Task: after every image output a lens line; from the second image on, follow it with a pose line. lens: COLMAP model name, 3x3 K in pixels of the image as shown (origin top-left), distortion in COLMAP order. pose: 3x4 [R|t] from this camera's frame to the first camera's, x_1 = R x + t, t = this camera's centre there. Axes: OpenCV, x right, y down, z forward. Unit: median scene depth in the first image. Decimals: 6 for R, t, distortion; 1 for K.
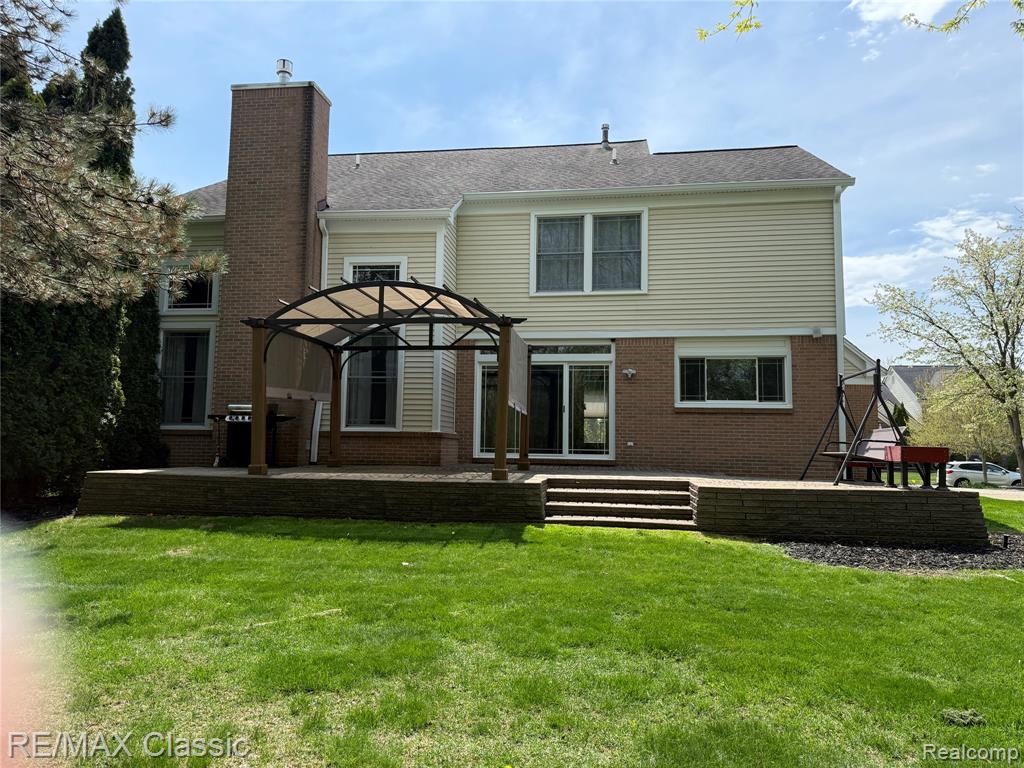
lens RADIAL K [[690.7, 0, 512.0], [0, 690.7, 384.0], [0, 0, 1]] dist [0.122661, -0.194456]
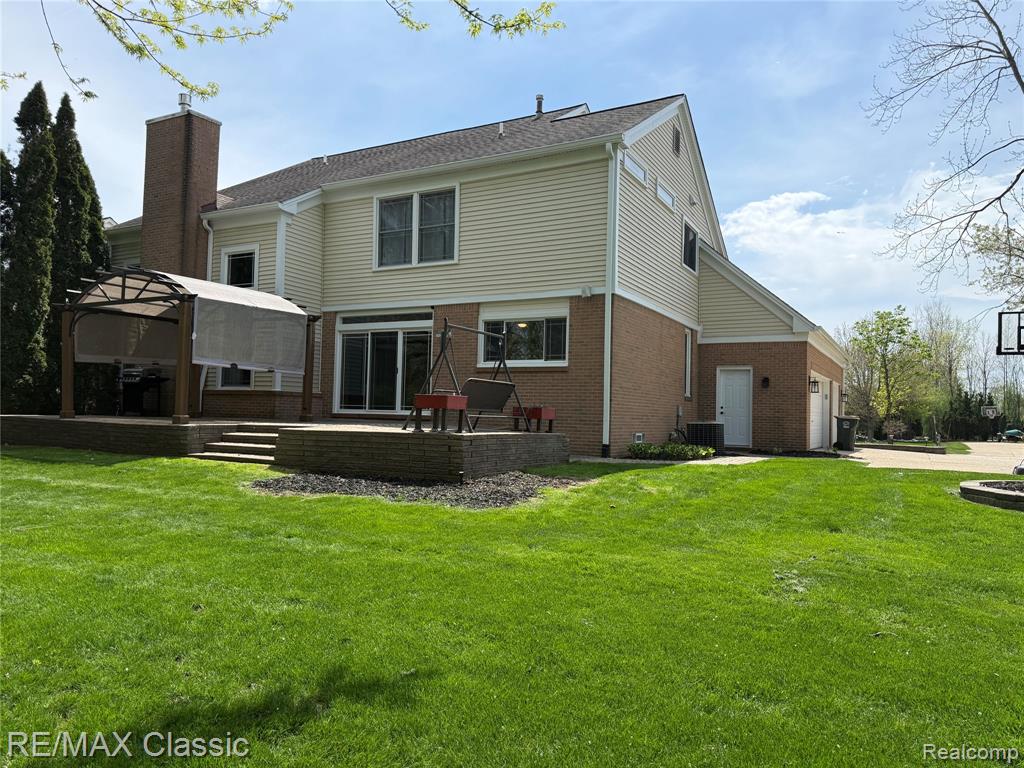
lens RADIAL K [[690.7, 0, 512.0], [0, 690.7, 384.0], [0, 0, 1]] dist [0.122661, -0.194456]
pose [[0.939538, -0.007125, -0.342372, 0.648082], [0.021538, 0.999034, 0.038313, 0.019124], [0.341768, -0.043371, 0.938783, 0.001936]]
